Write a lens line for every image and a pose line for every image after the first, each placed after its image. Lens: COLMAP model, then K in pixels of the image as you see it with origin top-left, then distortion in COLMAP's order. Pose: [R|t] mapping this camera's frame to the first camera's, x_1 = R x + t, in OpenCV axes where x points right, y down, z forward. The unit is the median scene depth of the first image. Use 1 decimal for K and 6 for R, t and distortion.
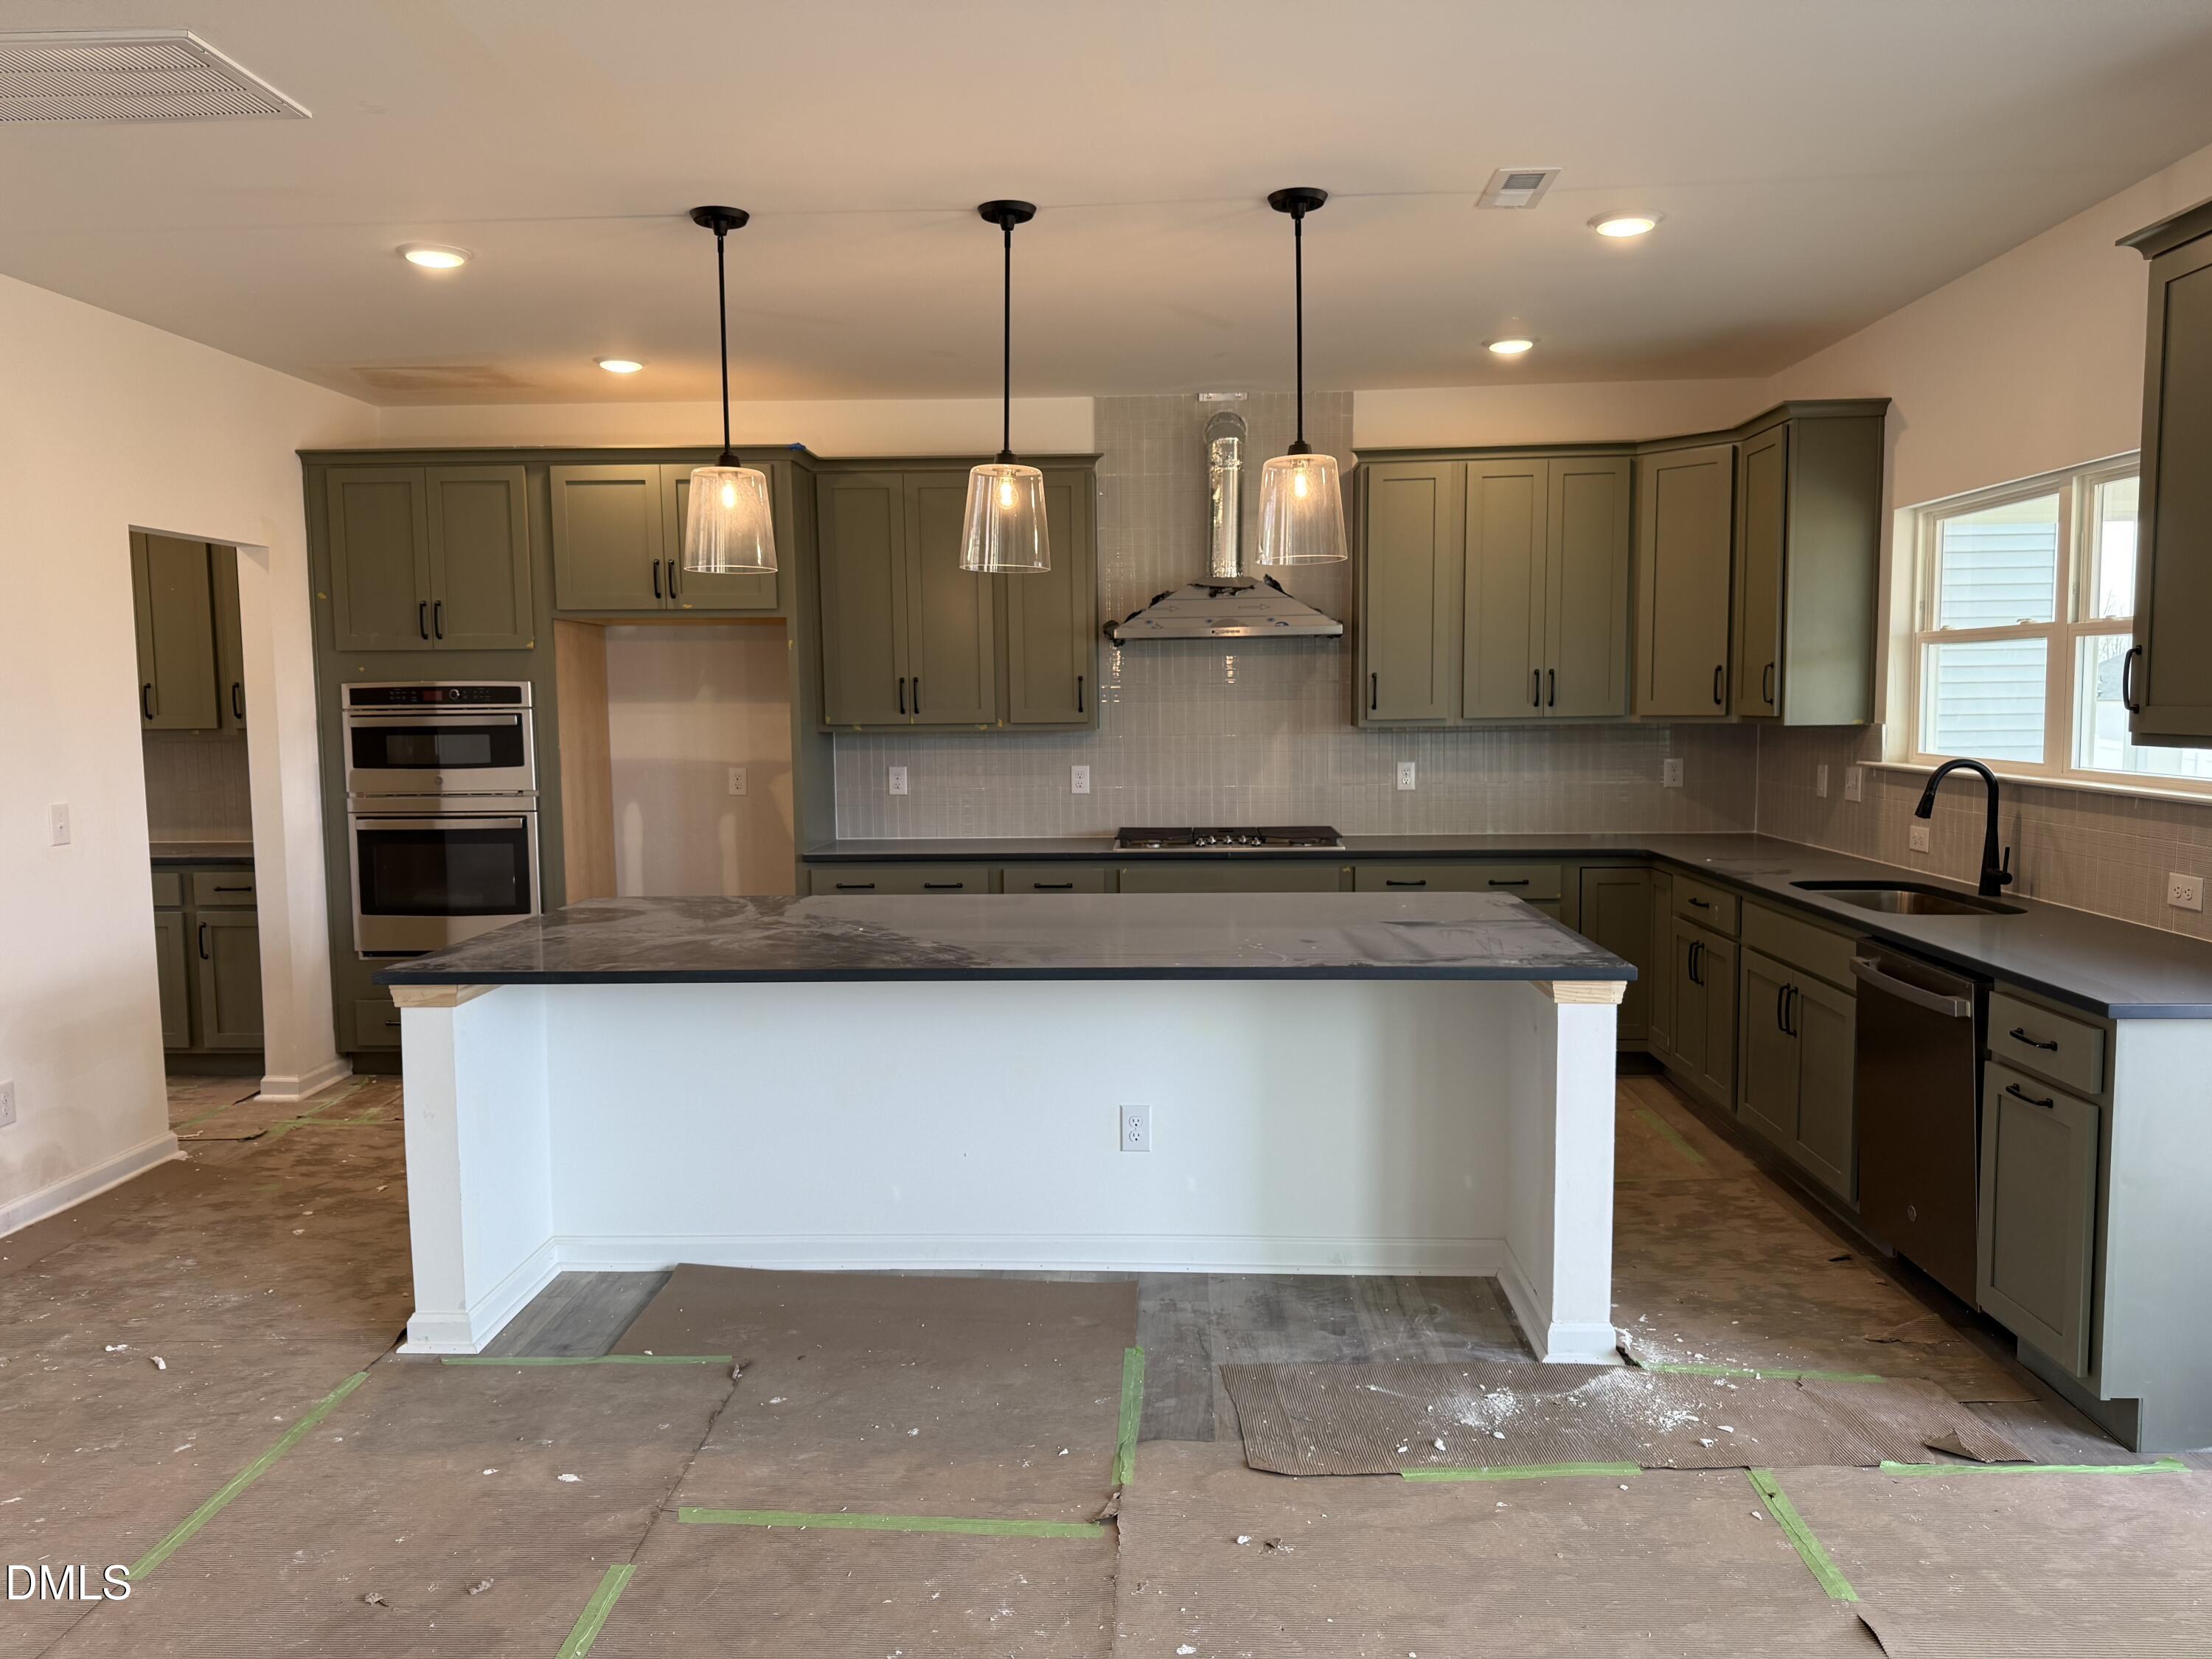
lens RADIAL K [[1551.6, 0, 1107.3], [0, 1551.6, 833.3], [0, 0, 1]] dist [0.014401, -0.021452]
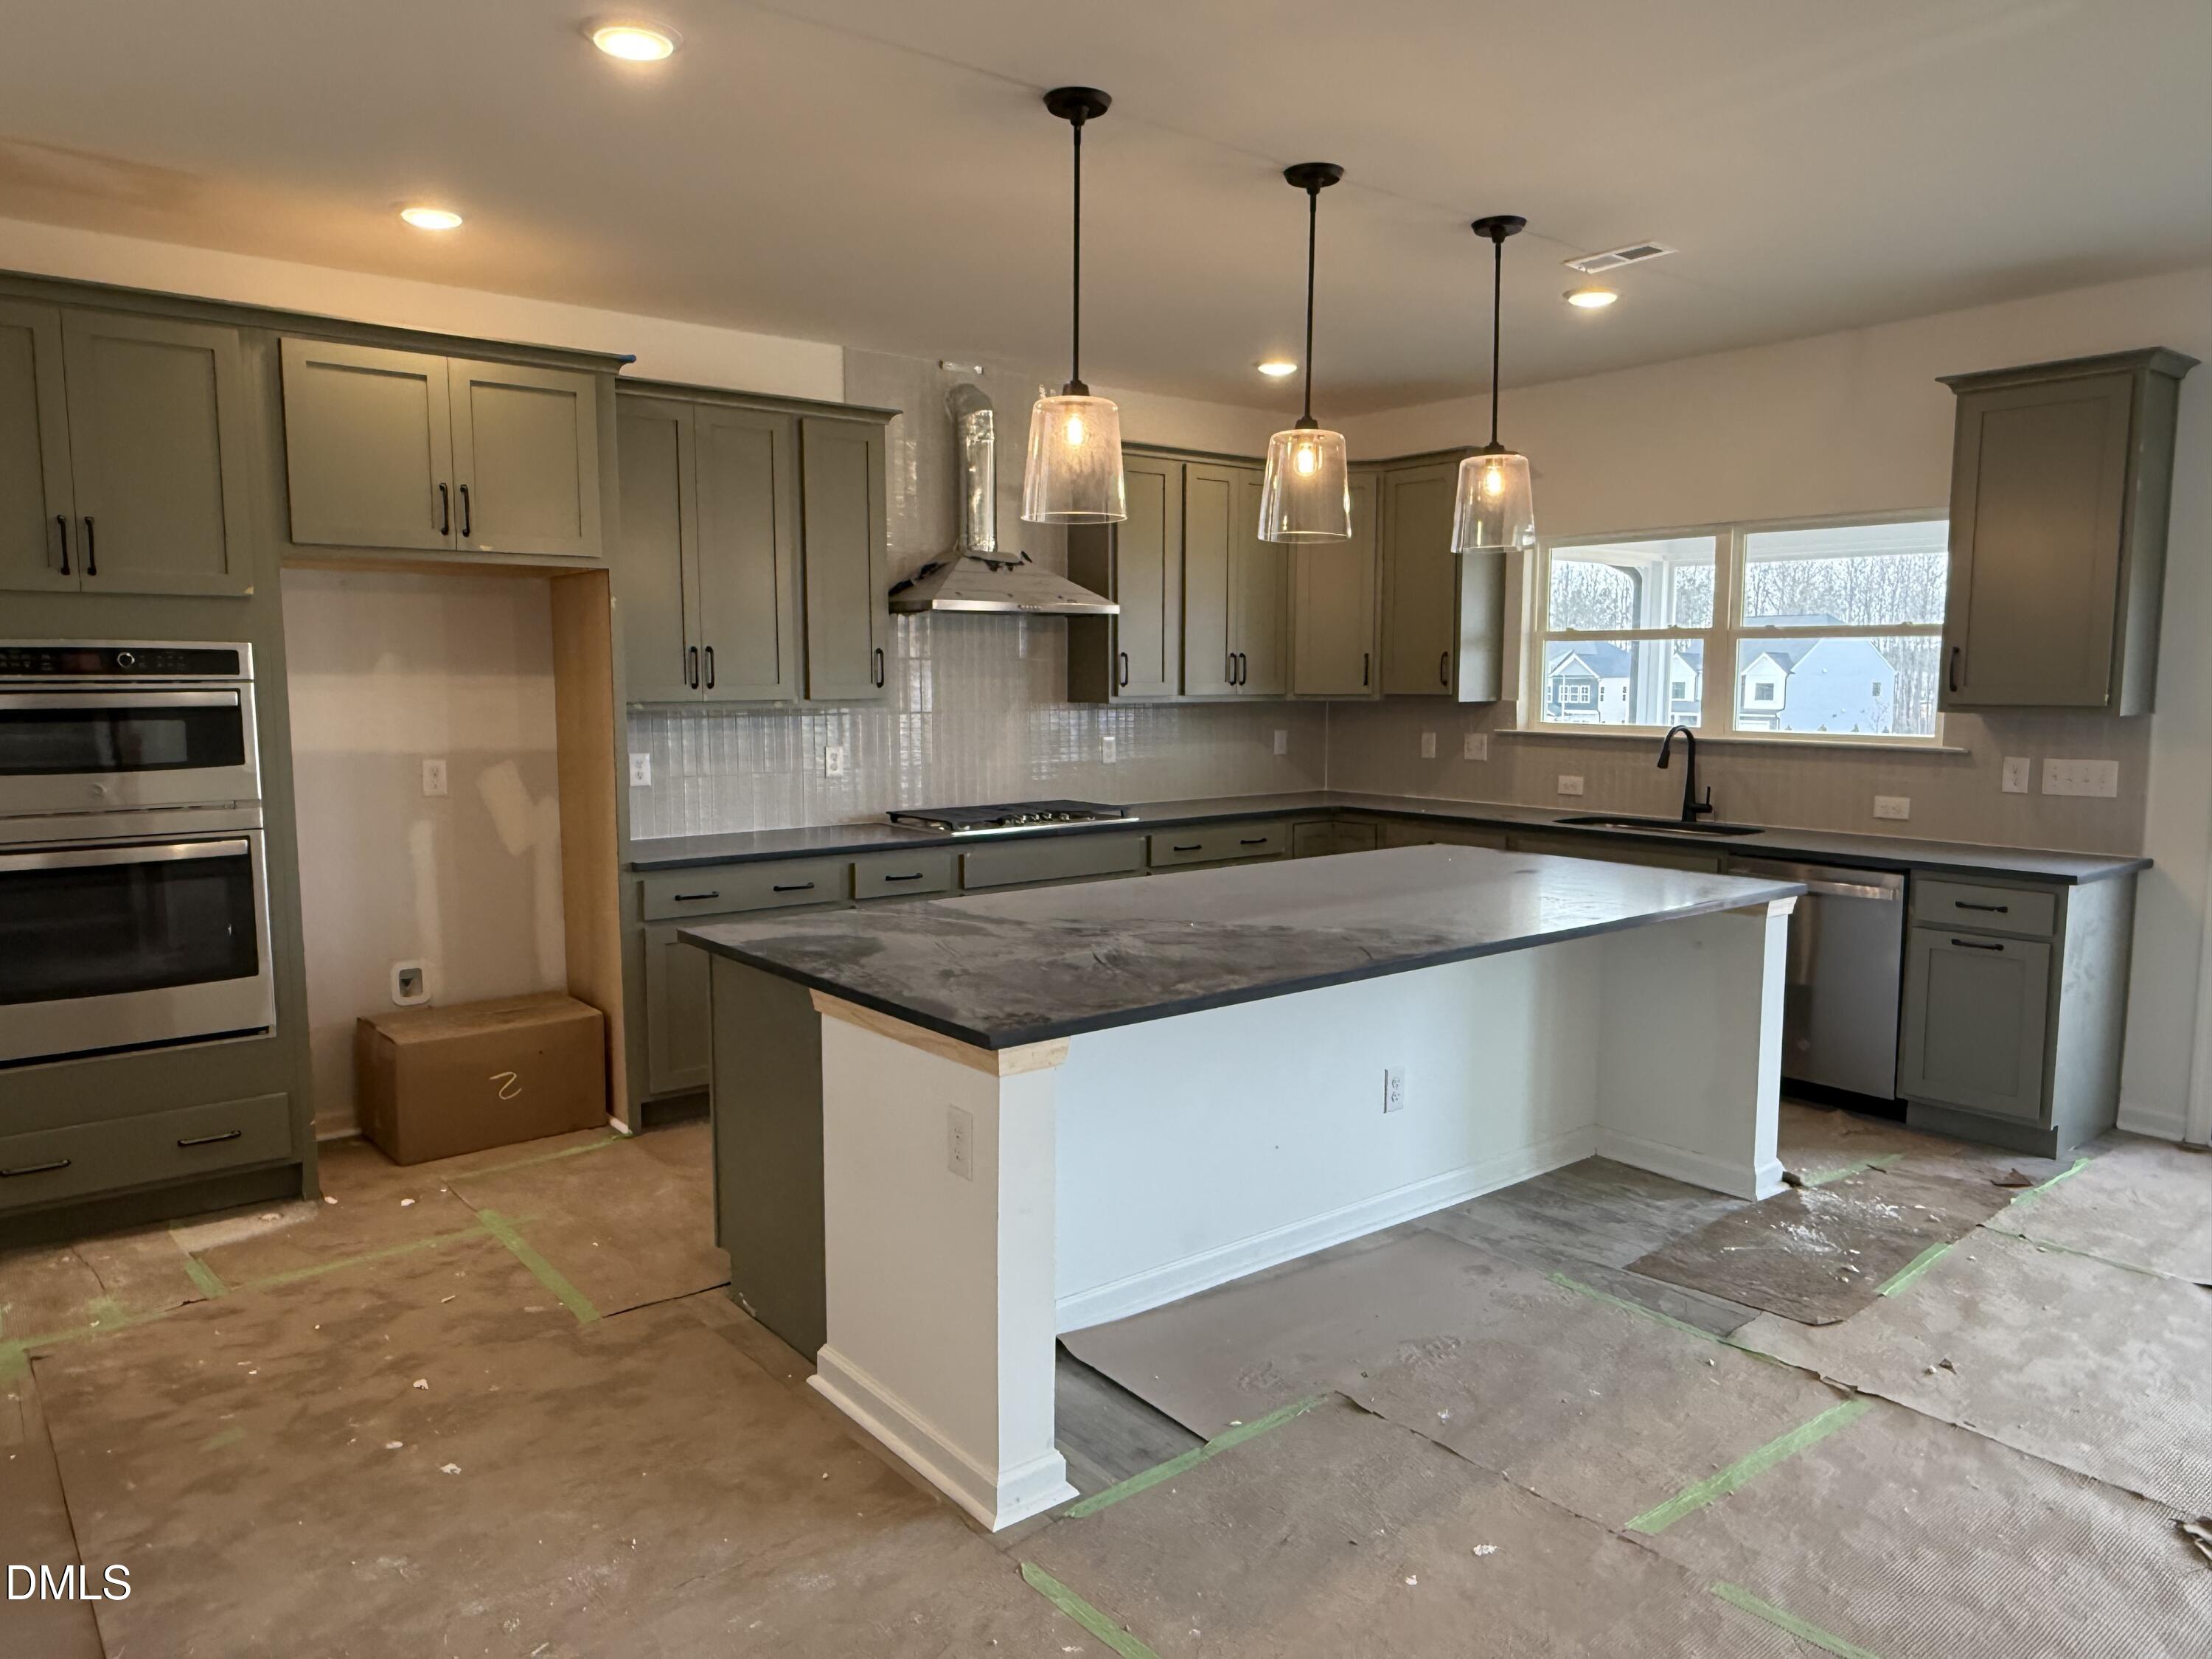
lens RADIAL K [[1481.3, 0, 1102.8], [0, 1481.3, 829.2], [0, 0, 1]] dist [-0.021498, 0.015015]
pose [[0.754217, -0.058556, 0.654009, -0.641182], [0.049016, 0.998258, 0.032852, -0.021306], [-0.654793, 0.007279, 0.755773, 0.310838]]
